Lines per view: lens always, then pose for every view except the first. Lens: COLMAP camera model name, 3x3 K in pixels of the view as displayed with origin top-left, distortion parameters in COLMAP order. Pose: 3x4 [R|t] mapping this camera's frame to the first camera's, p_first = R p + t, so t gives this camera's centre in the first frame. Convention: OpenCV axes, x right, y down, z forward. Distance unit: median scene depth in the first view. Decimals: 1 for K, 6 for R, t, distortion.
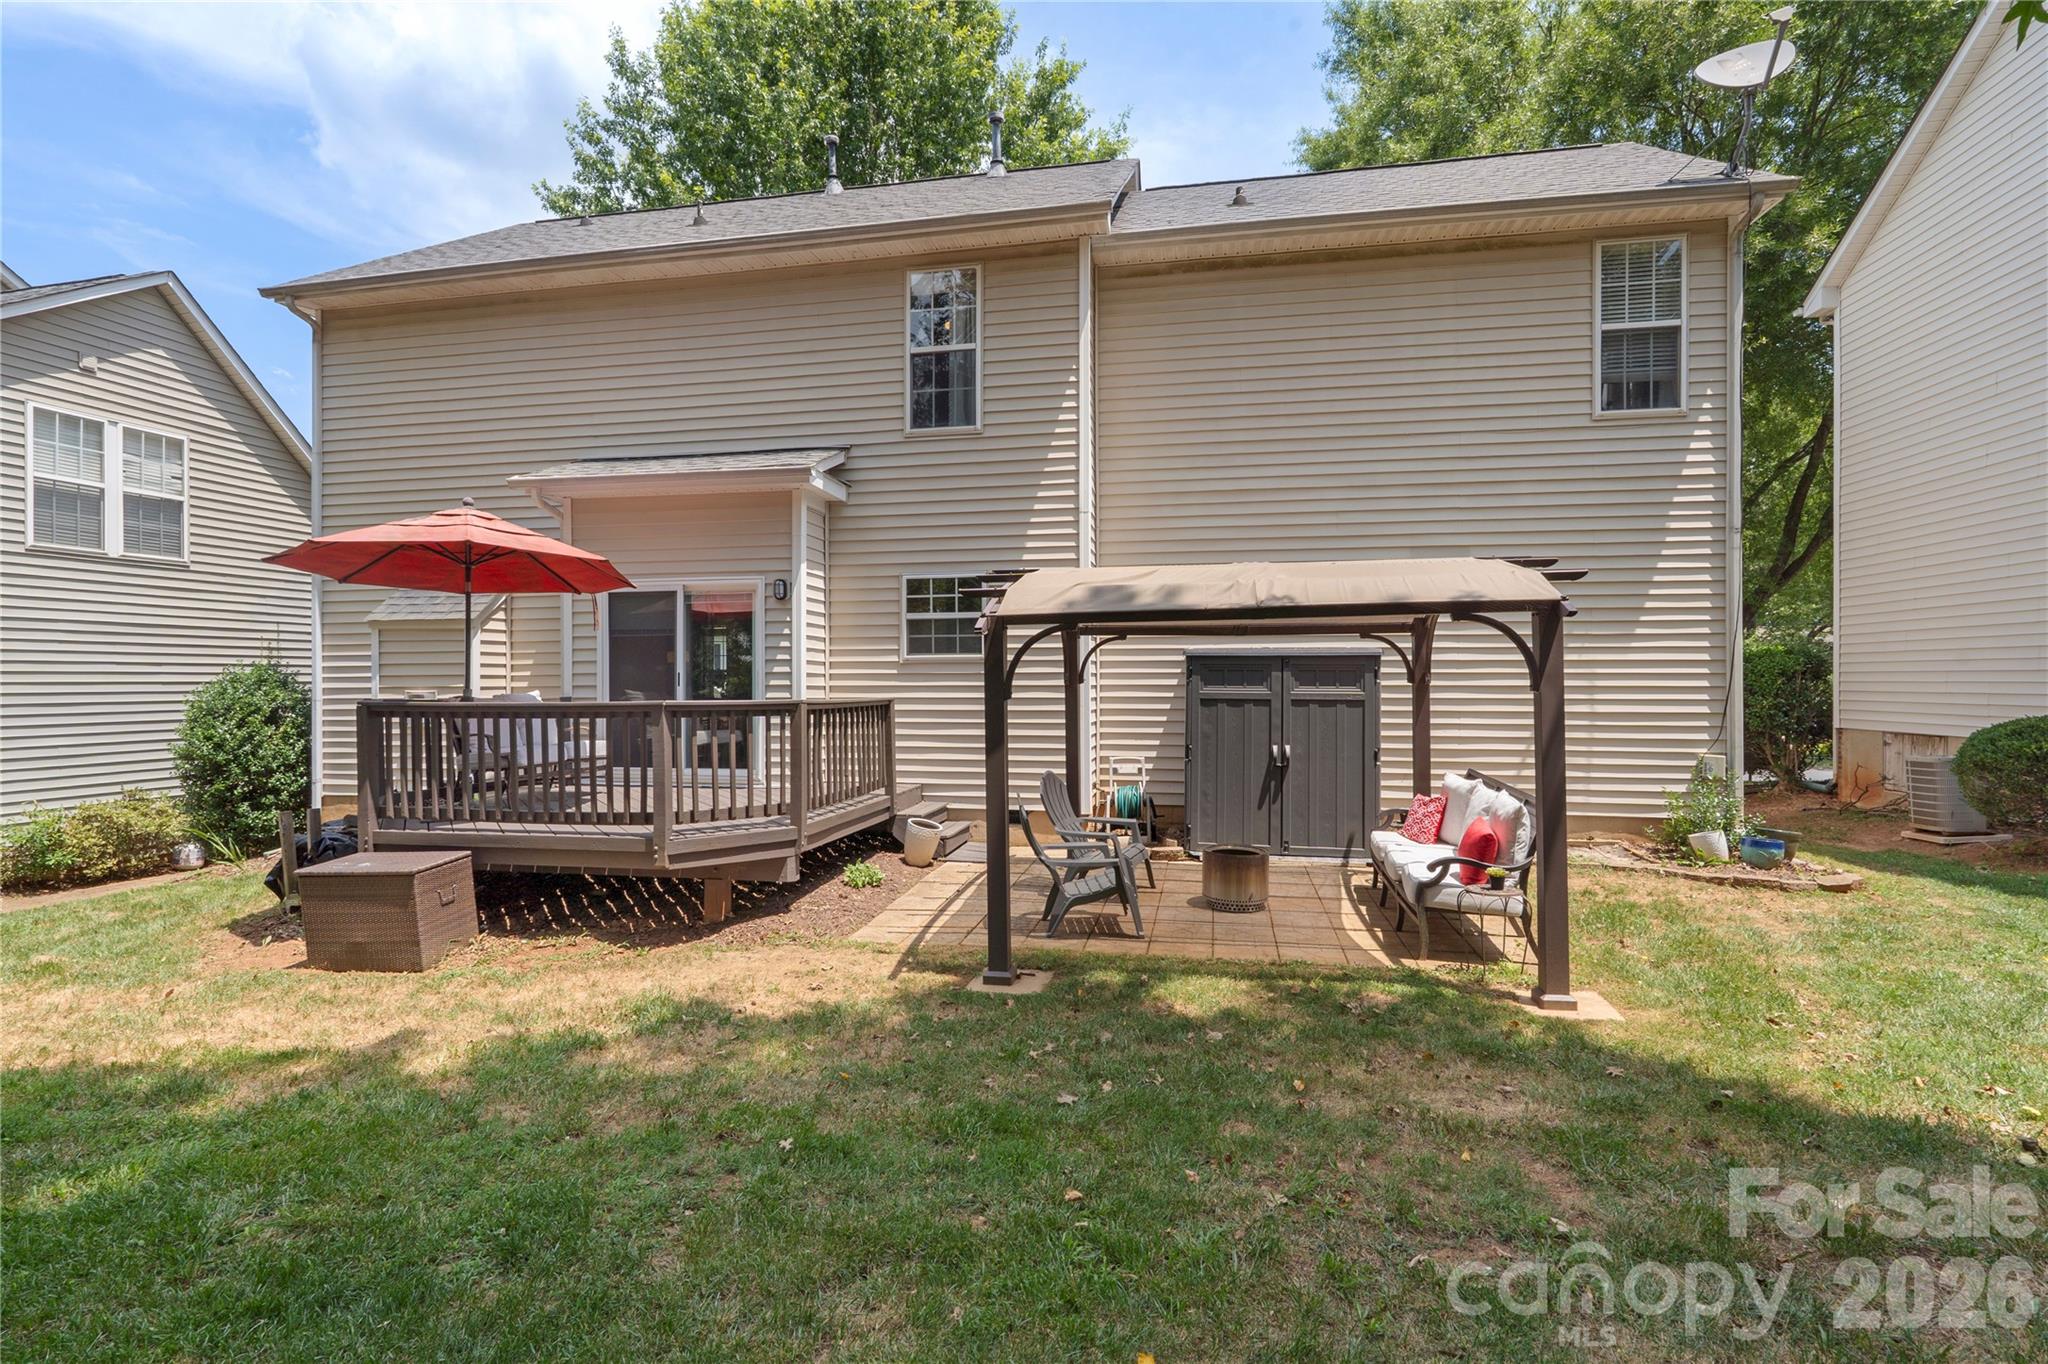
lens RADIAL K [[913.9, 0, 1032.2], [0, 913.9, 679.3], [0, 0, 1]] dist [-0.002304, -0.000337]
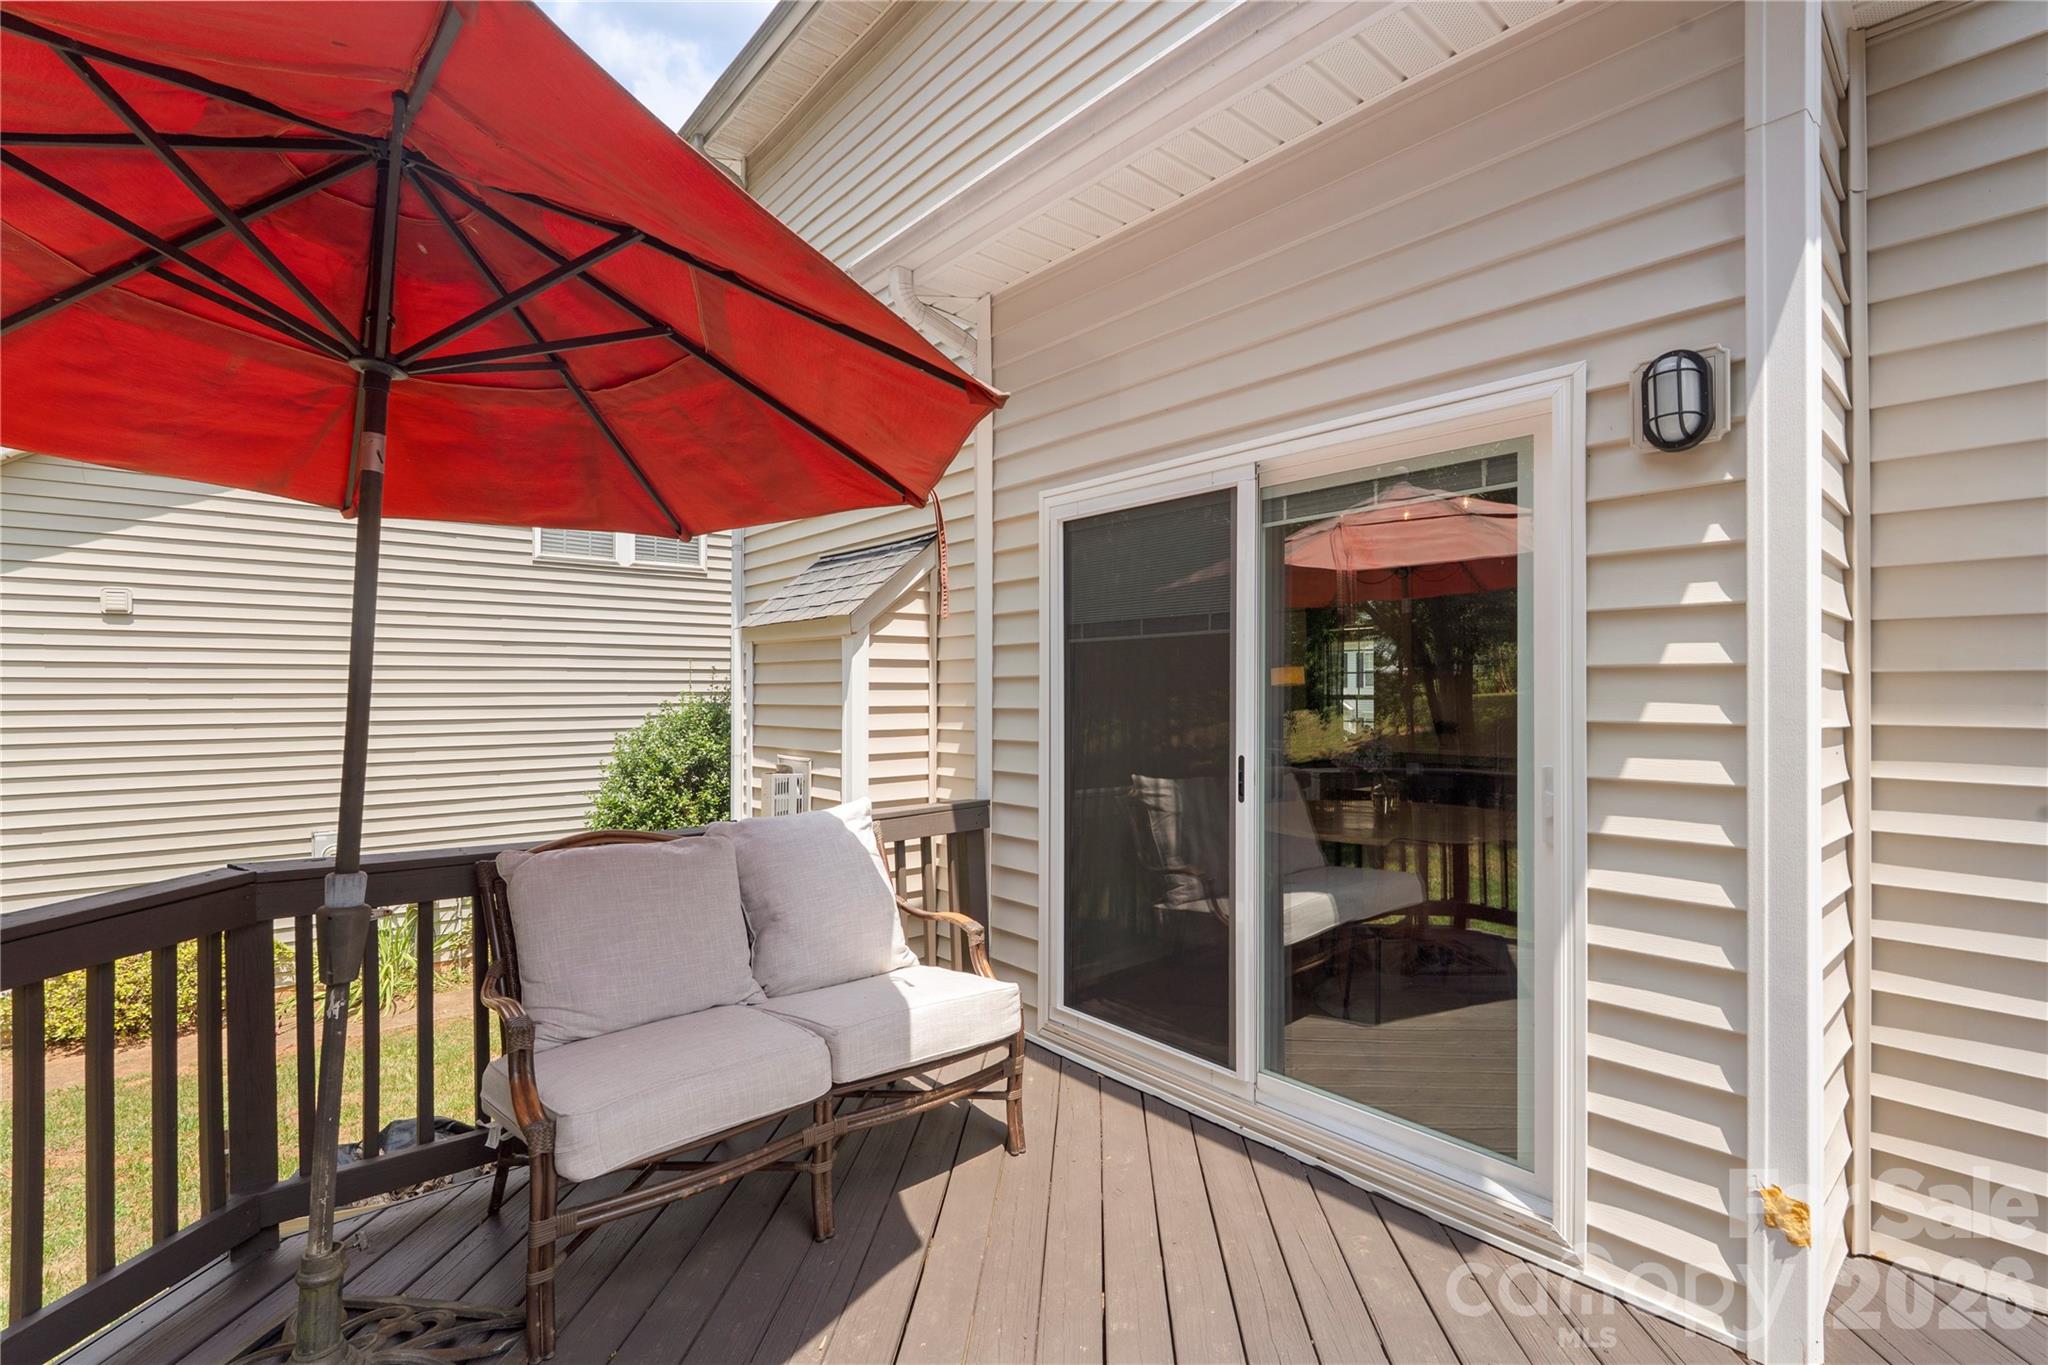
lens RADIAL K [[913.9, 0, 1024.5], [0, 913.9, 683.7], [0, 0, 1]] dist [-0.002304, -0.000337]
pose [[0.791207, -0.001549, -0.611546, -0.255079], [0.000482, 0.999998, -0.001908, -0.030474], [0.611548, 0.001215, 0.791207, 0.707089]]
